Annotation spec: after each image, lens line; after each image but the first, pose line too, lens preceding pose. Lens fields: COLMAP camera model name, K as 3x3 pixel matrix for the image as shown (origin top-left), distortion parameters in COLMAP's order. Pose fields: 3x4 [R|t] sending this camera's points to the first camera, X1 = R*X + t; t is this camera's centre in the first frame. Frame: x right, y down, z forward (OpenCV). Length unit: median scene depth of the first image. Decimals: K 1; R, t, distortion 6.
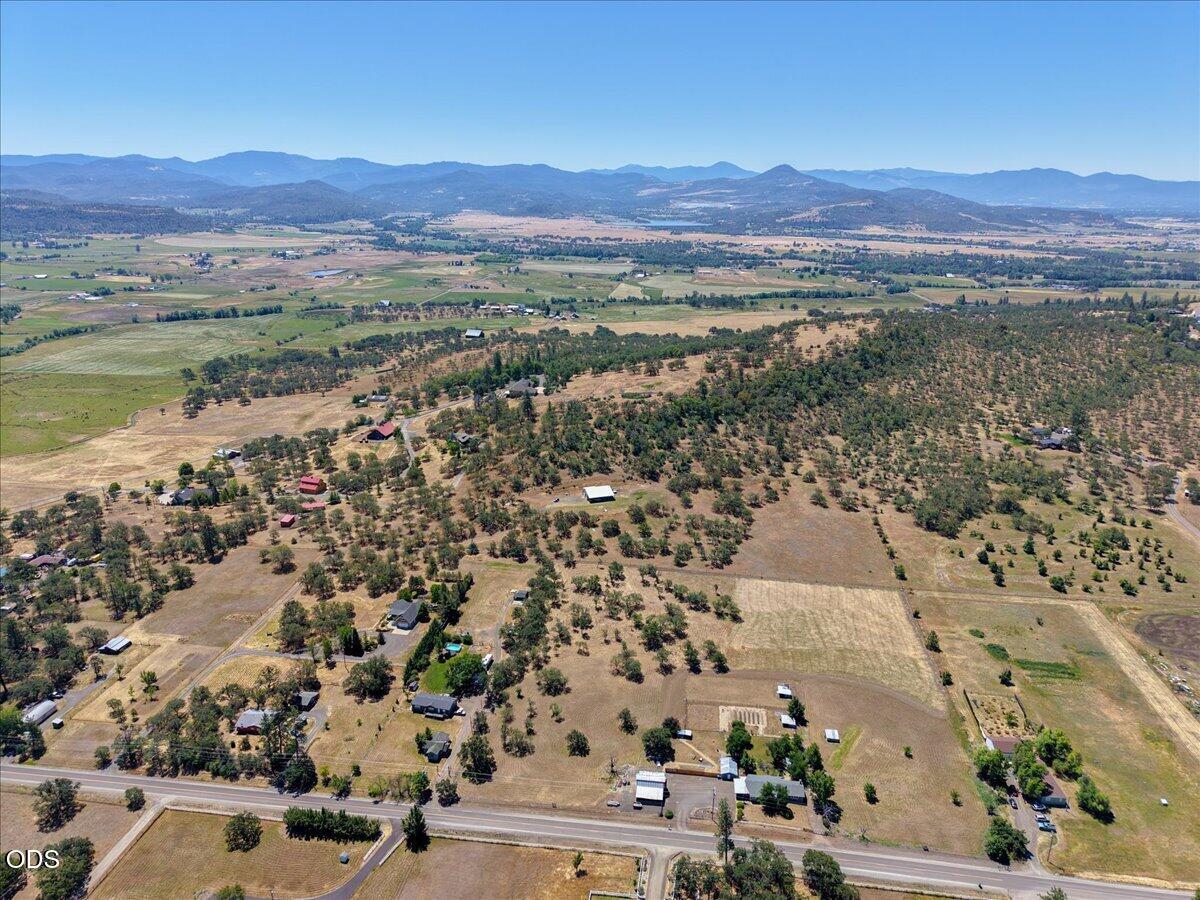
lens RADIAL K [[804.3, 0, 603.1], [0, 804.3, 407.7], [0, 0, 1]] dist [0.059307, -0.085073]
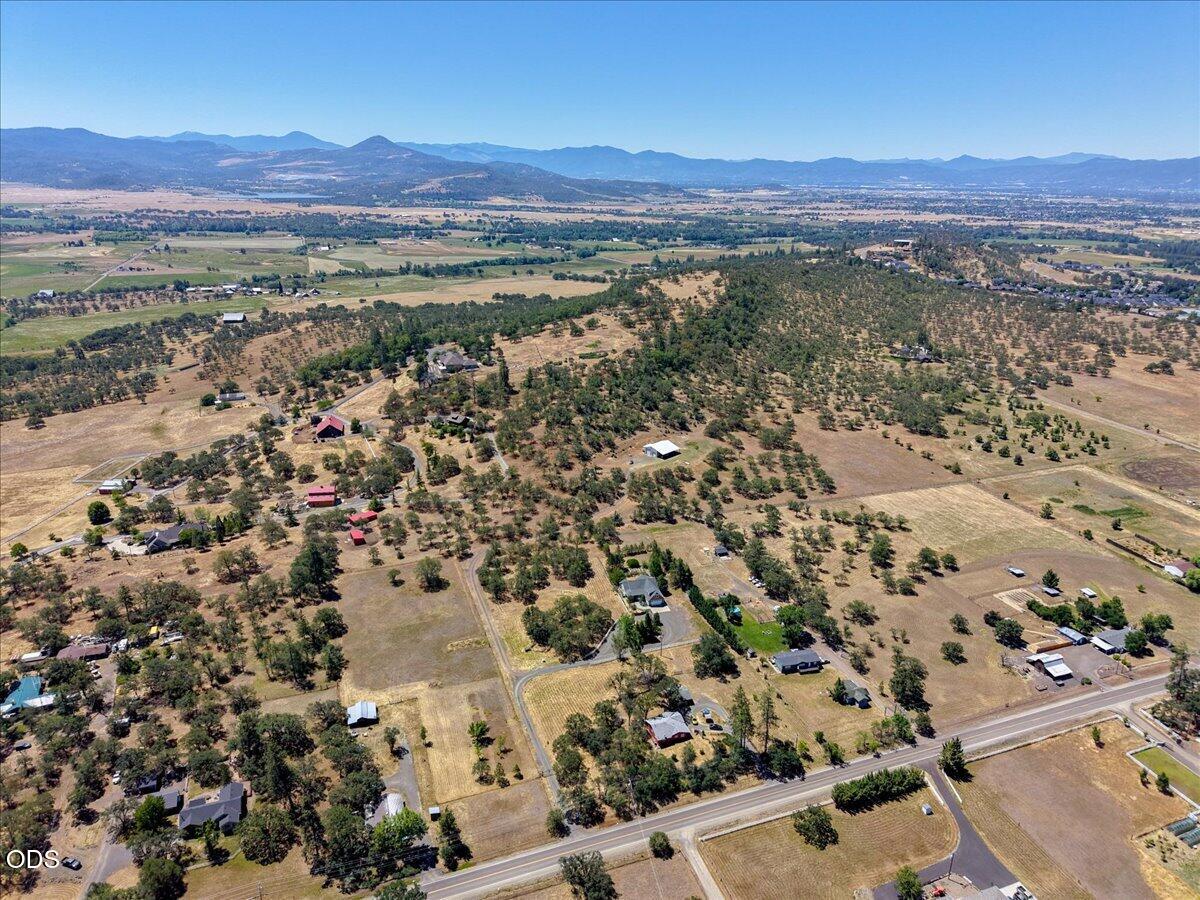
lens RADIAL K [[789.9, 0, 600.0], [0, 789.9, 450.0], [0, 0, 1]] dist [0.063277, -0.076615]
pose [[0.884504, -0.150893, 0.441456, -0.484052], [0.113889, 0.987459, 0.109332, -0.006810], [-0.452417, -0.046427, 0.890597, 0.167286]]
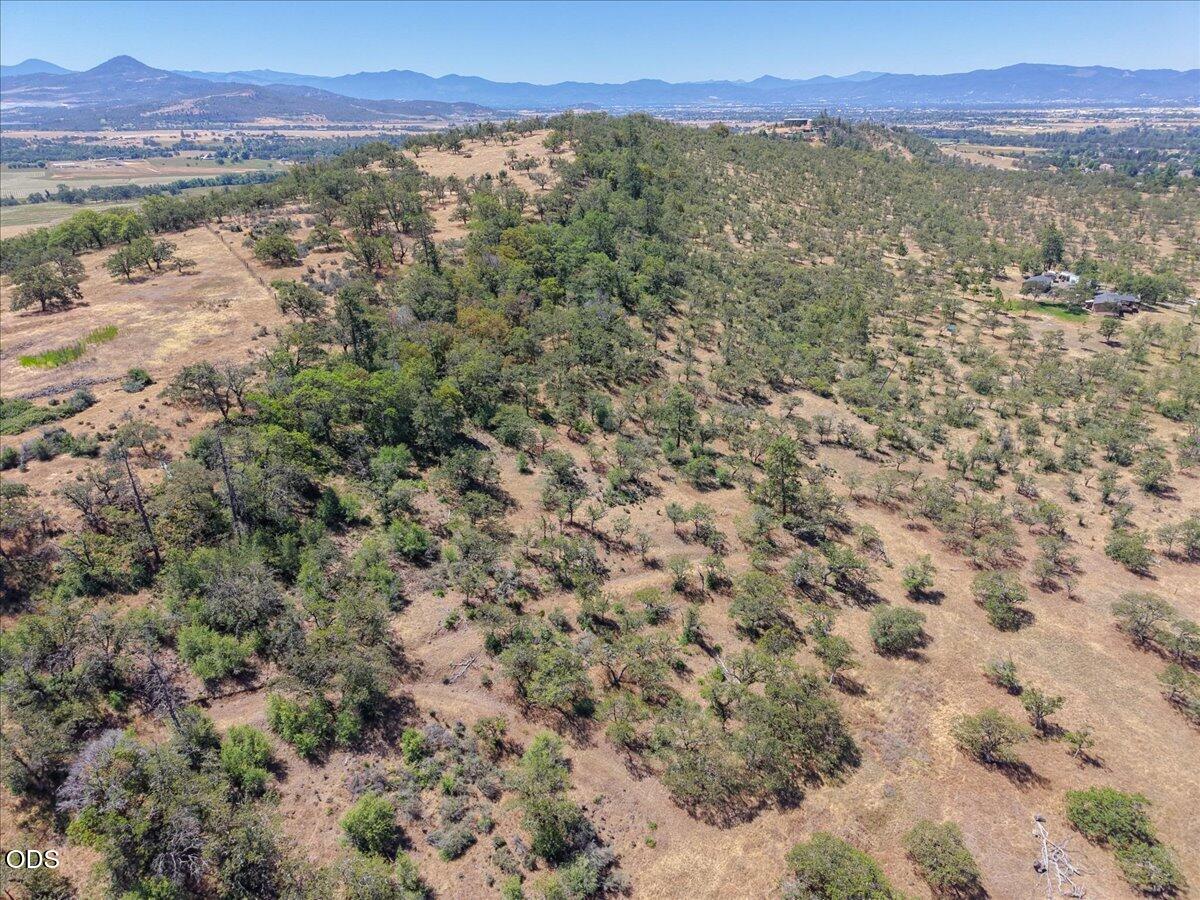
lens RADIAL K [[798.4, 0, 600.0], [0, 798.4, 450.0], [0, 0, 1]] dist [0.006984, 0.000128]
pose [[0.760172, -0.273434, 0.589383, 0.041053], [0.179856, 0.960242, 0.213512, -0.028766], [-0.624332, -0.056302, 0.779128, 0.931314]]
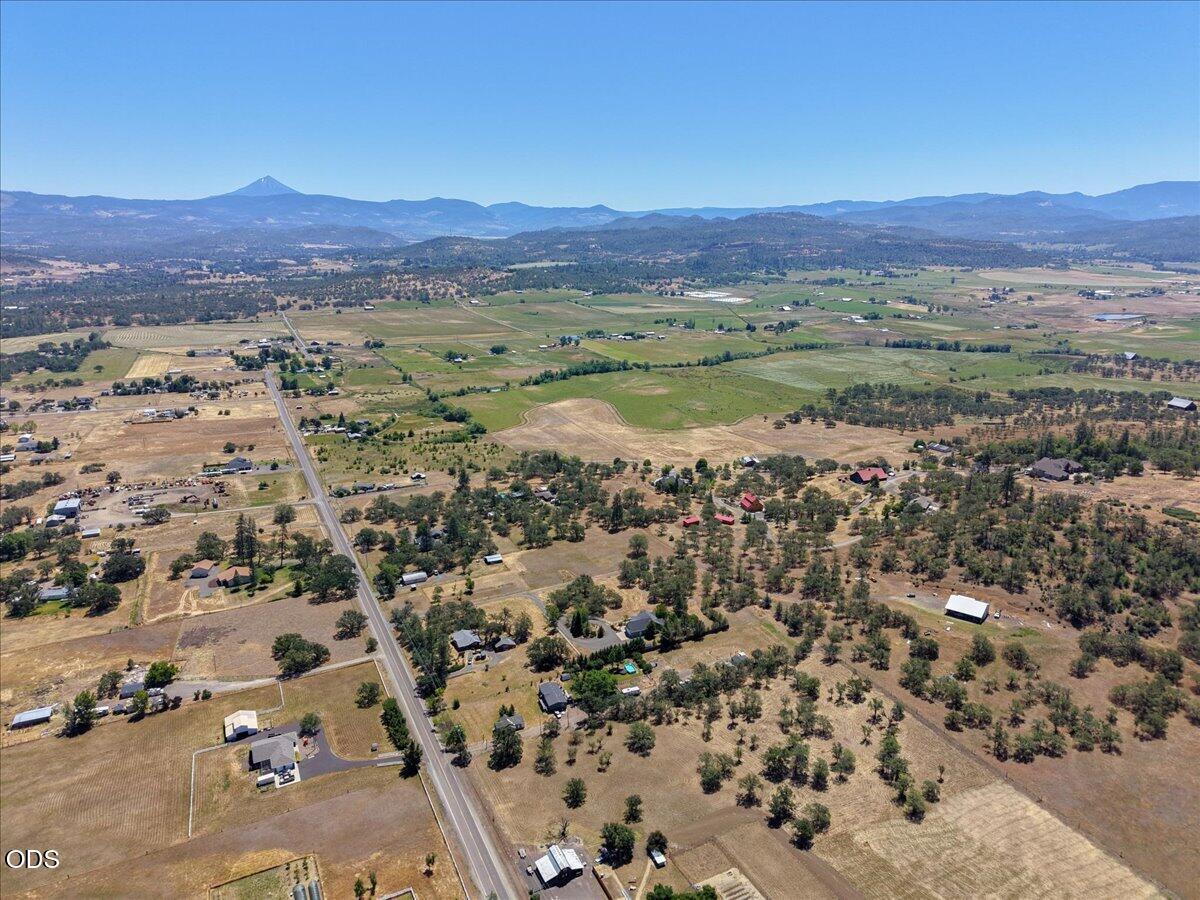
lens RADIAL K [[804.3, 0, 603.1], [0, 804.3, 407.7], [0, 0, 1]] dist [0.059307, -0.085073]
pose [[0.549775, 0.174659, -0.816849, 0.393640], [-0.207935, 0.975728, 0.068682, -0.060935], [0.809018, 0.132091, 0.572749, 0.233652]]
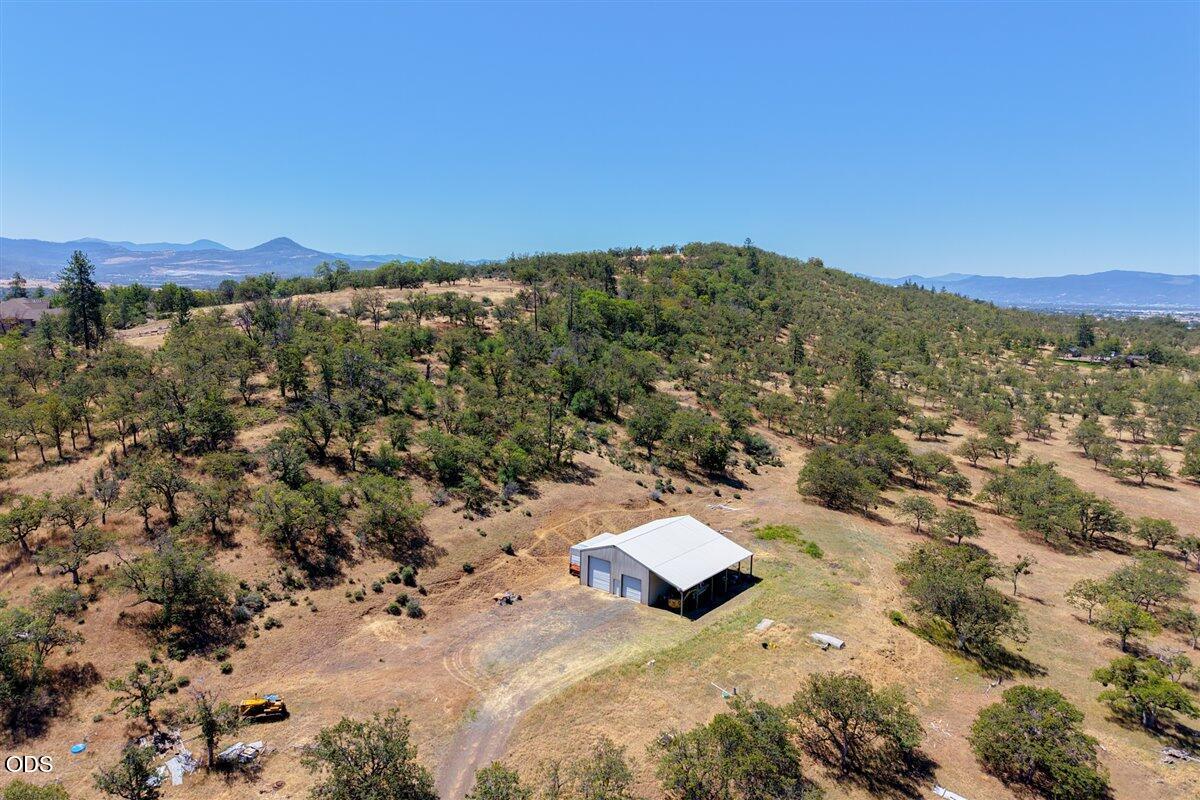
lens RADIAL K [[810.2, 0, 600.0], [0, 810.2, 400.0], [0, 0, 1]] dist [0.003848, 0.000124]
pose [[0.830995, -0.062315, 0.552779, -0.123422], [0.122359, 0.989845, -0.072357, 0.077401], [-0.542656, 0.127766, 0.830181, 0.810036]]
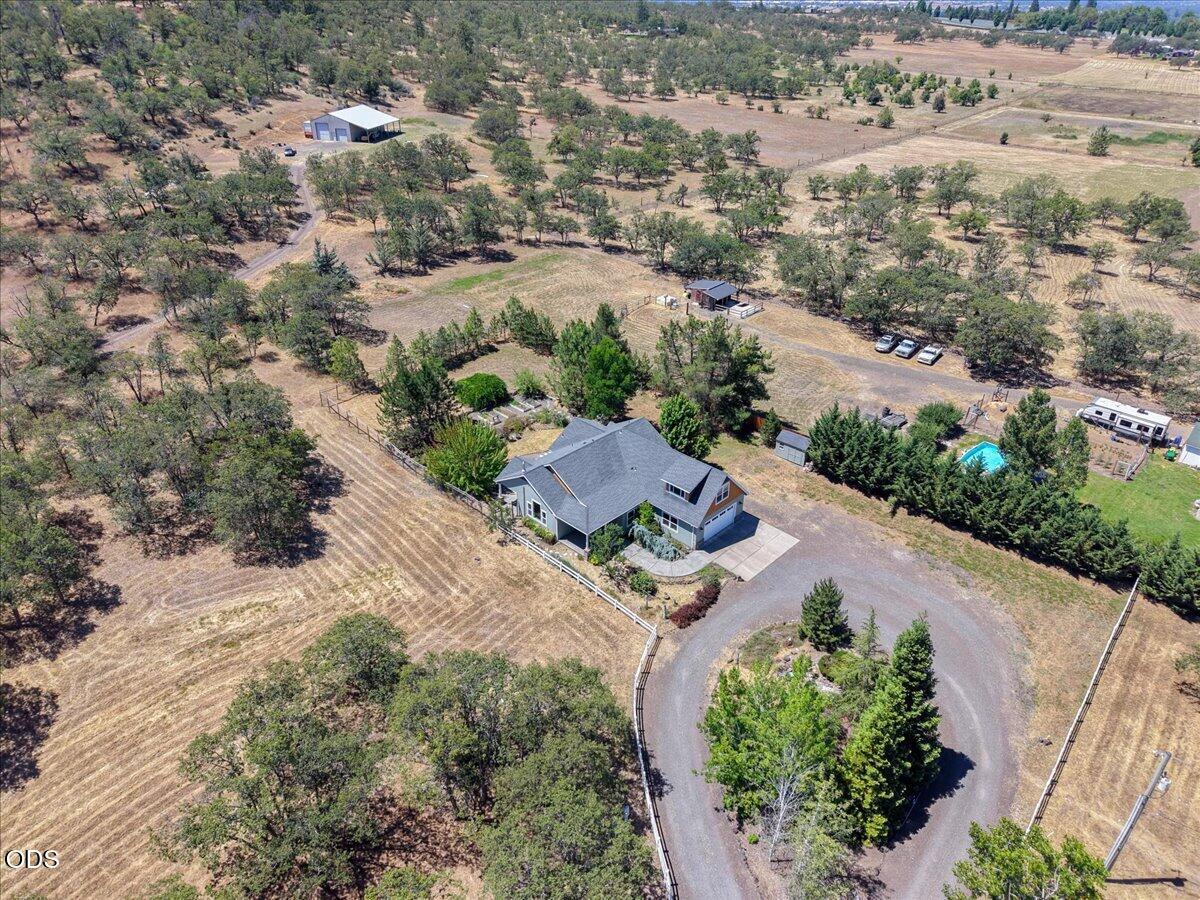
lens RADIAL K [[789.9, 0, 600.0], [0, 789.9, 450.0], [0, 0, 1]] dist [0.063277, -0.076615]
pose [[0.531962, -0.424182, 0.732862, -0.281144], [0.212548, 0.904662, 0.369338, 0.126234], [-0.819659, -0.040706, 0.571404, 0.655583]]
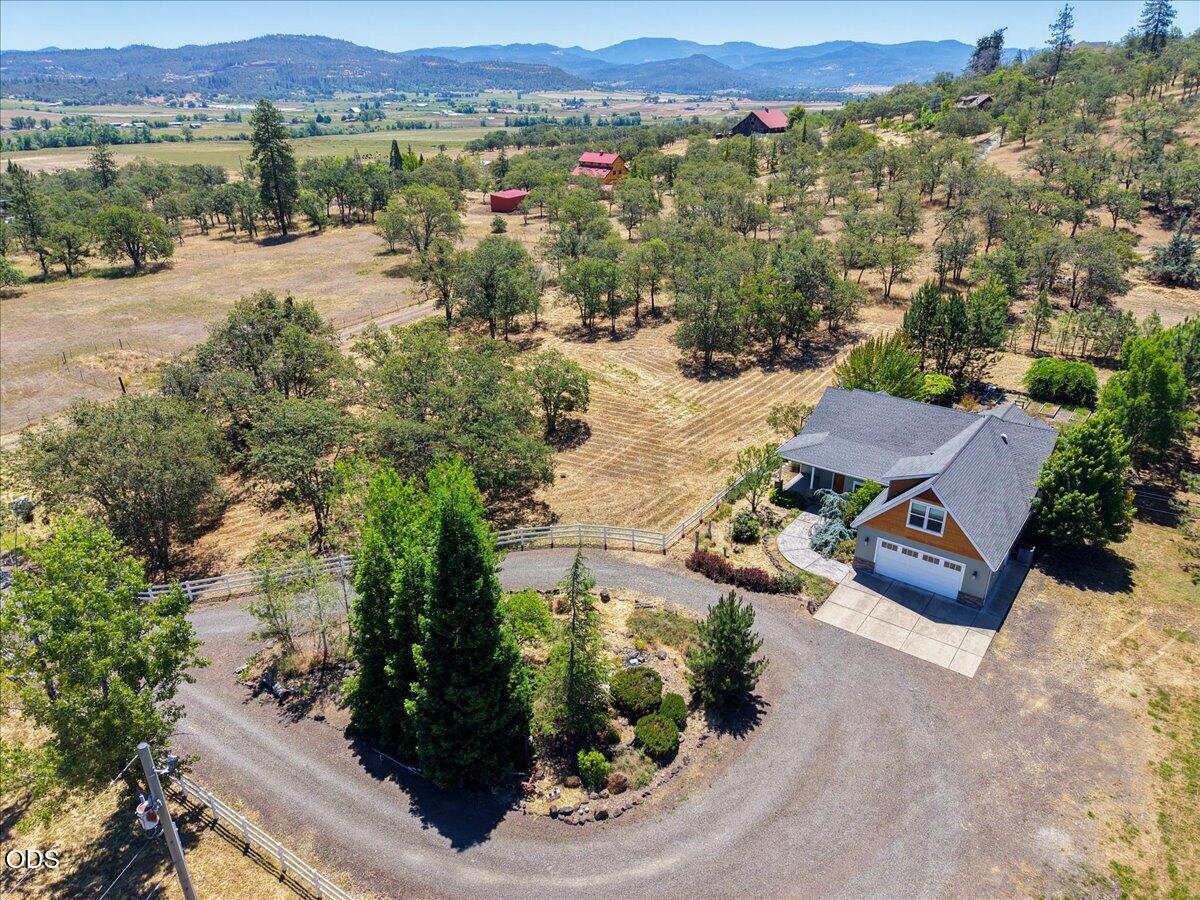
lens RADIAL K [[789.9, 0, 600.0], [0, 789.9, 450.0], [0, 0, 1]] dist [0.063277, -0.076615]
pose [[0.903766, 0.168807, -0.393333, -0.175688], [-0.100510, 0.976948, 0.188335, 0.167642], [0.416058, -0.130677, 0.899899, 0.629495]]
